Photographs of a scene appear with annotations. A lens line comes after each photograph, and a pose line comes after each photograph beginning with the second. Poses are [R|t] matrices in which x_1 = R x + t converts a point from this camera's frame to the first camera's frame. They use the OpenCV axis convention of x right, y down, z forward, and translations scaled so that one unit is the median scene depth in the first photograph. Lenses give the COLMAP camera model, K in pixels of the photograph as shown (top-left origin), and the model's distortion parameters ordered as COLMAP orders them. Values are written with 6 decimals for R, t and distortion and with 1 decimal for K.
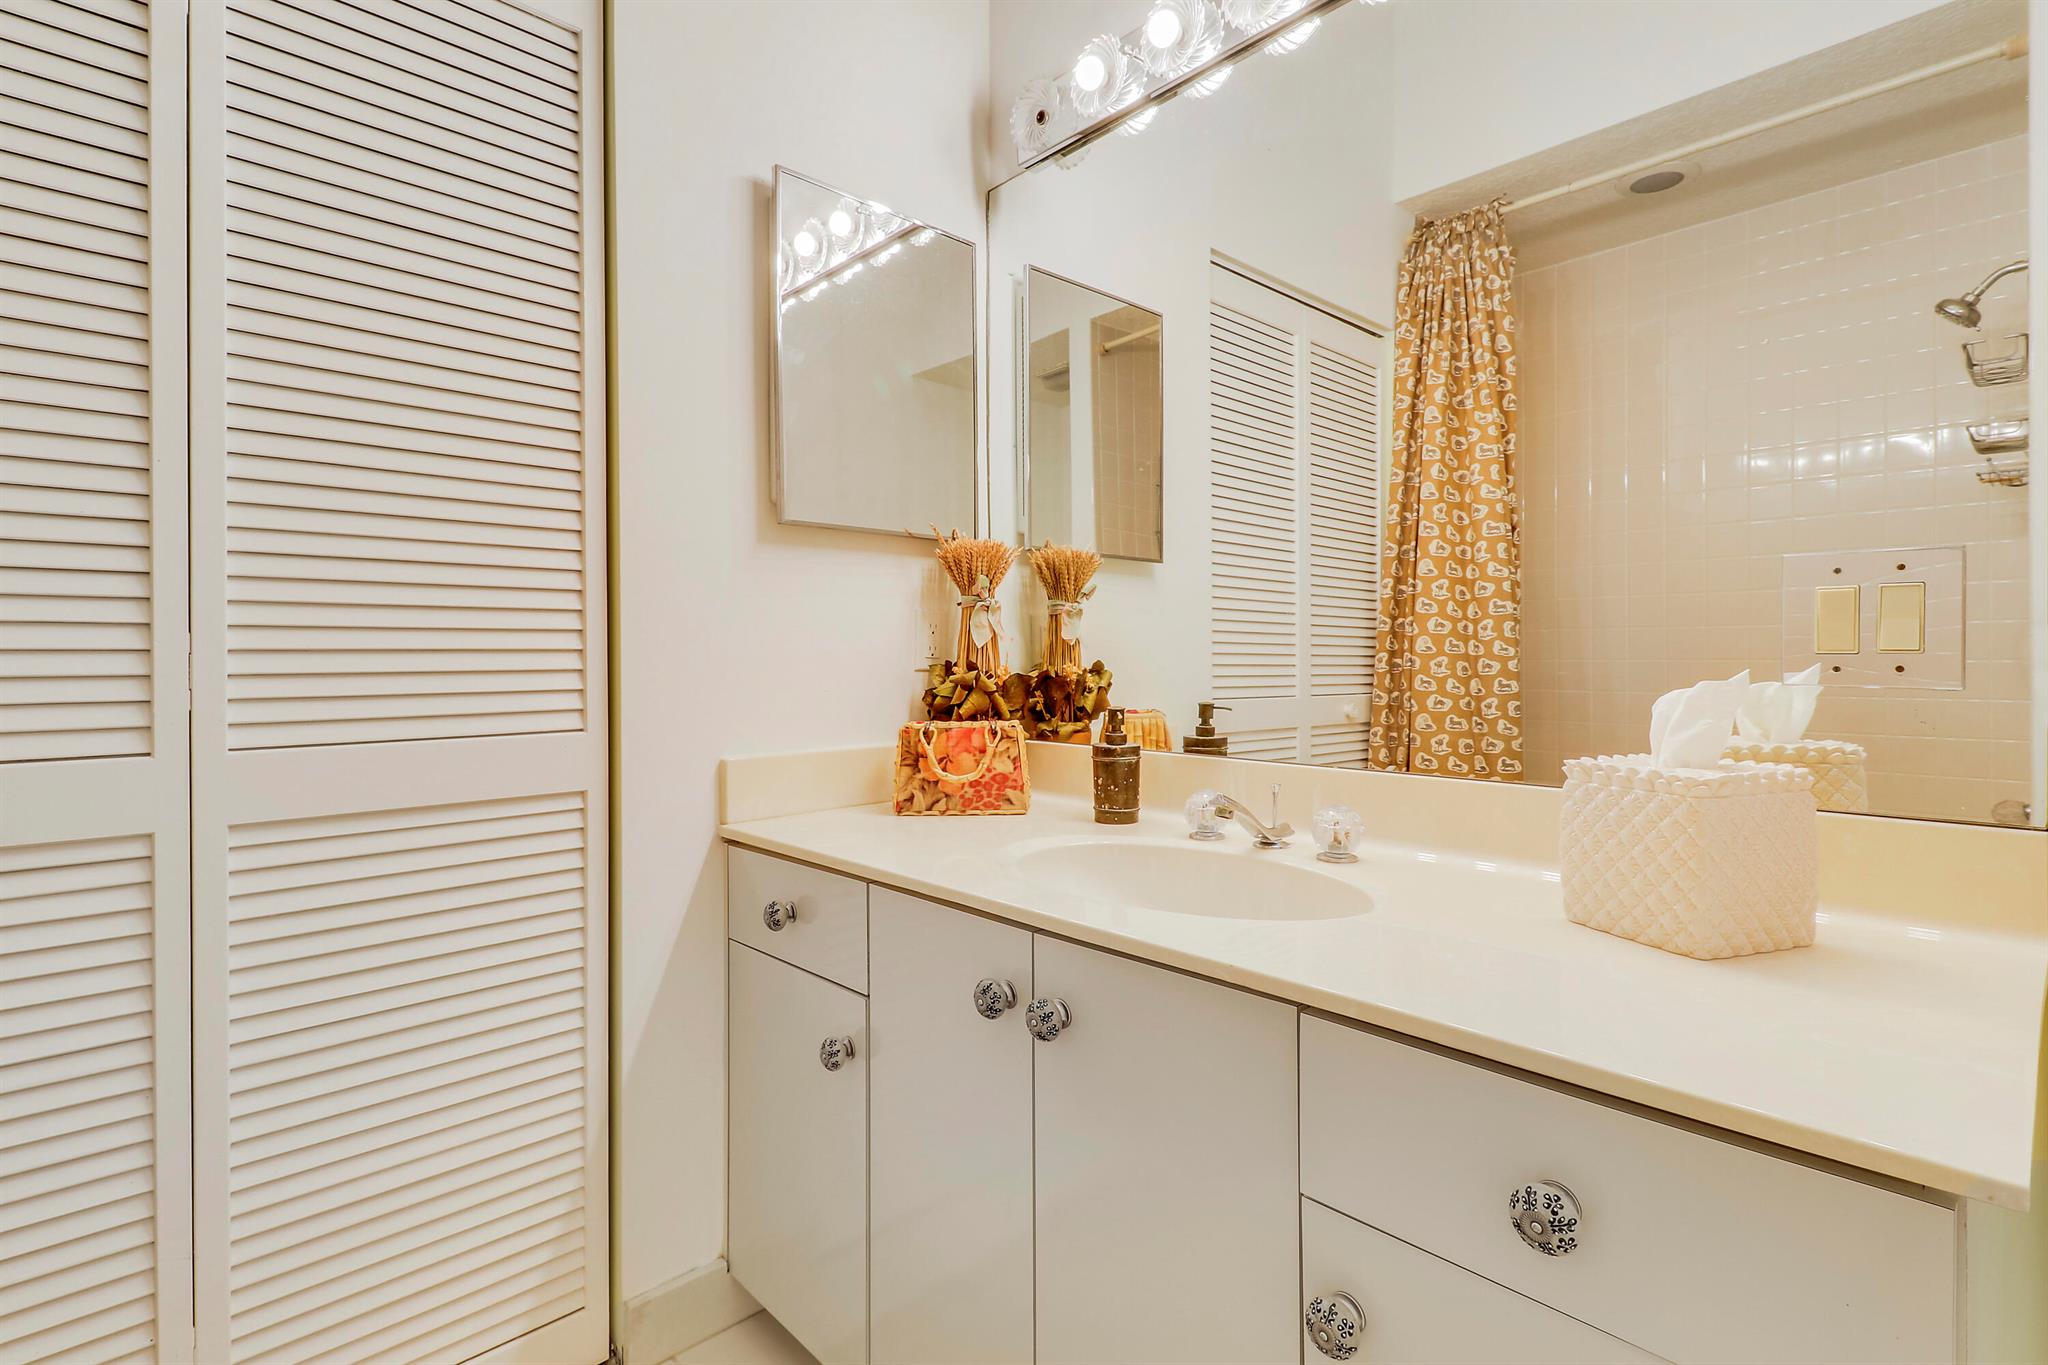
lens RADIAL K [[969.5, 0, 1020.2], [0, 969.5, 668.4], [0, 0, 1]] dist [0.040727, -0.000009]
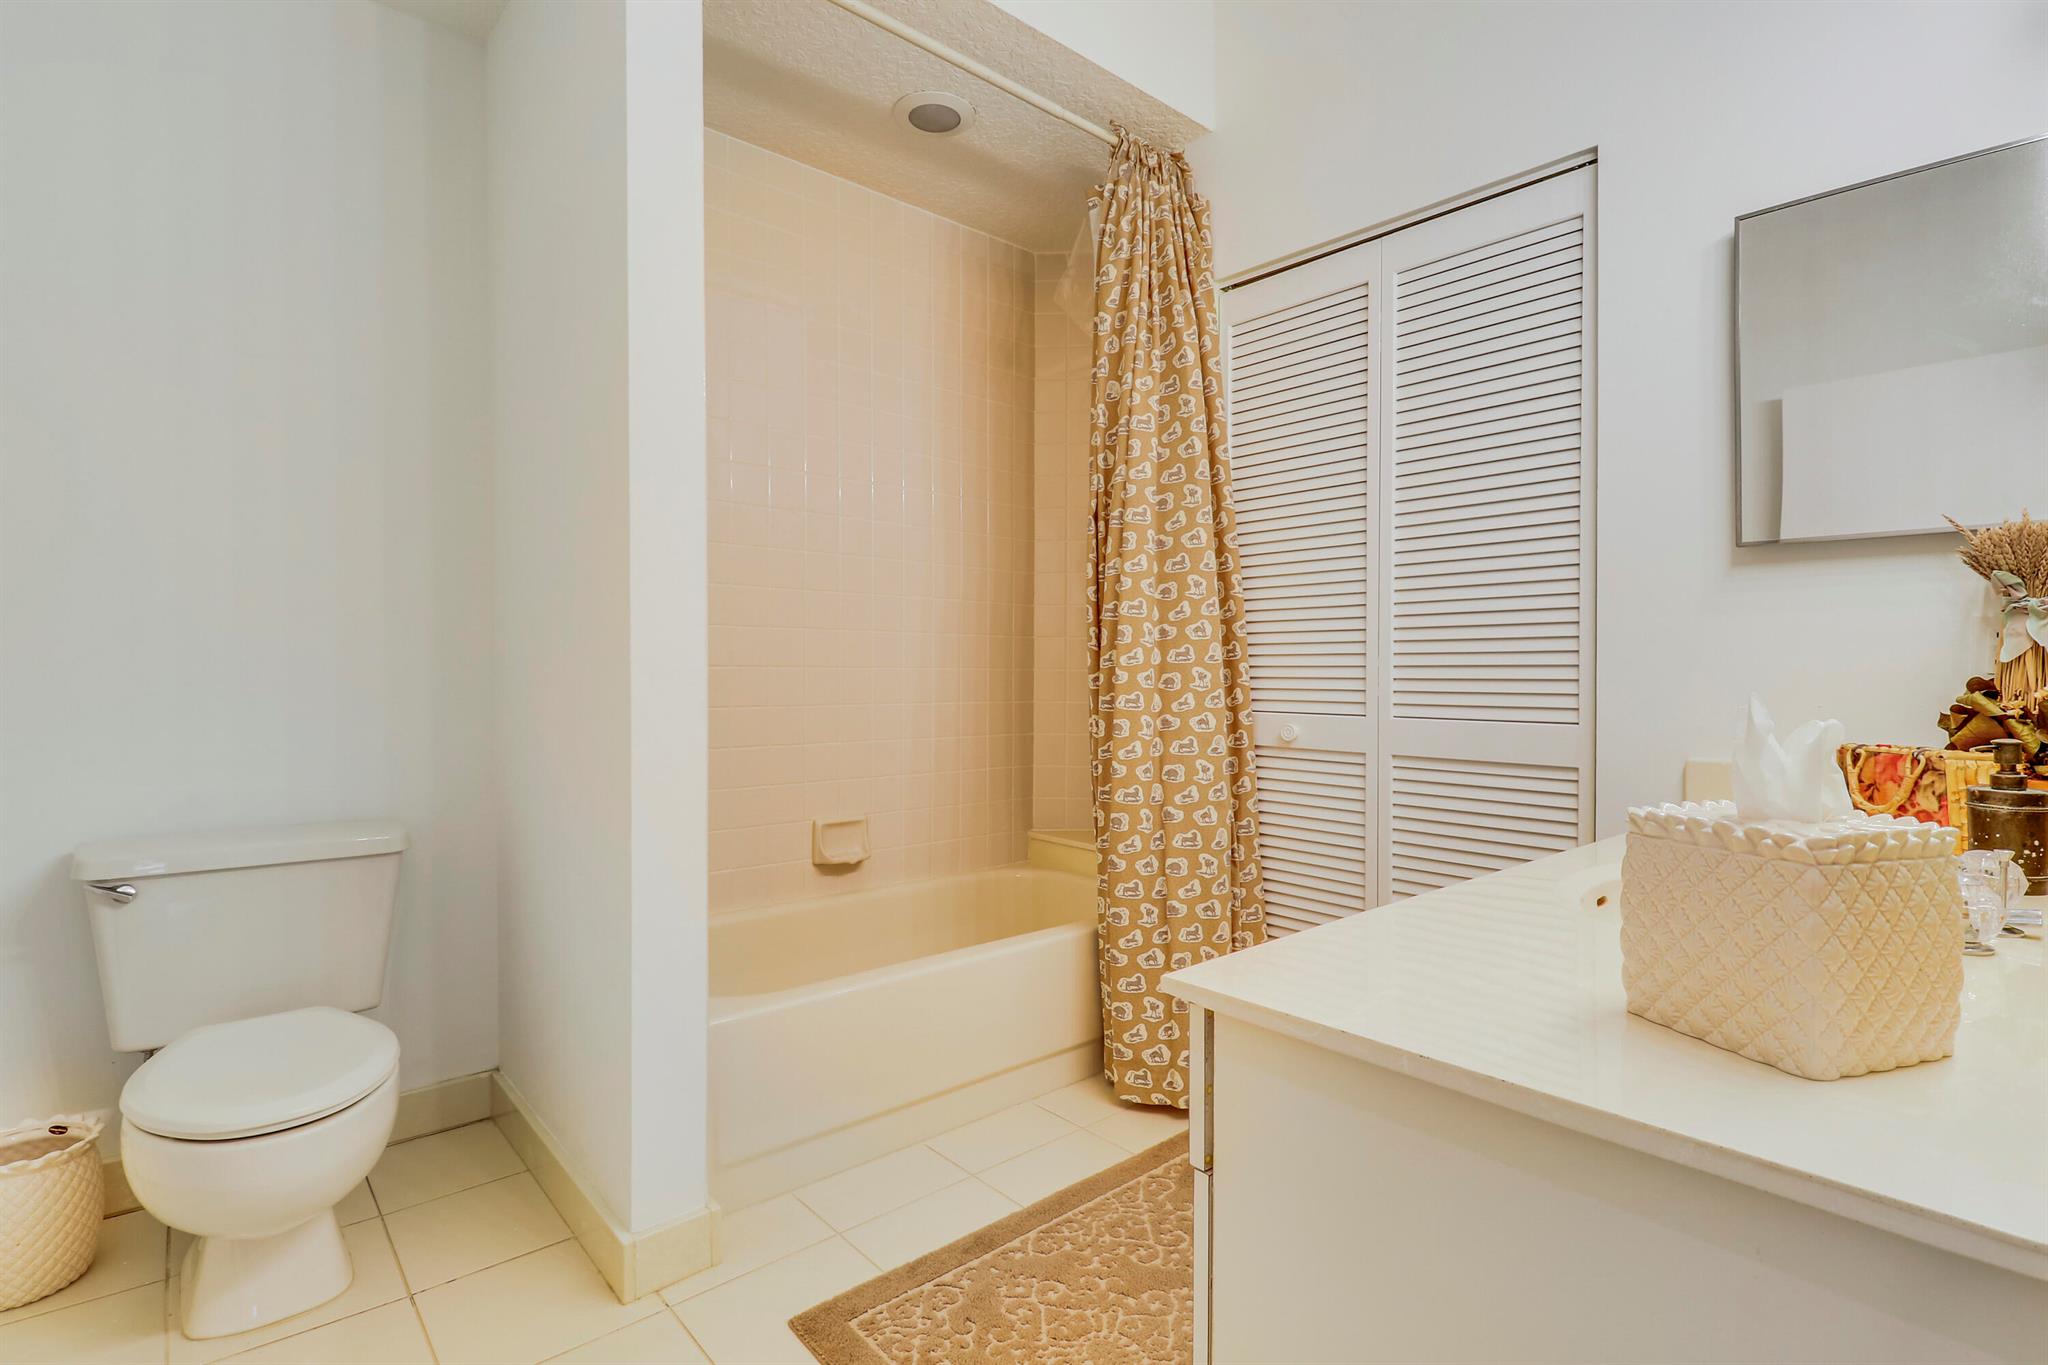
lens RADIAL K [[969.5, 0, 1020.2], [0, 969.5, 668.4], [0, 0, 1]] dist [0.040727, -0.000009]
pose [[-0.032594, 0.002572, -0.999465, 0.876659], [-0.013400, 0.999906, 0.003011, -0.007885], [0.999379, 0.013491, -0.032557, 0.238169]]
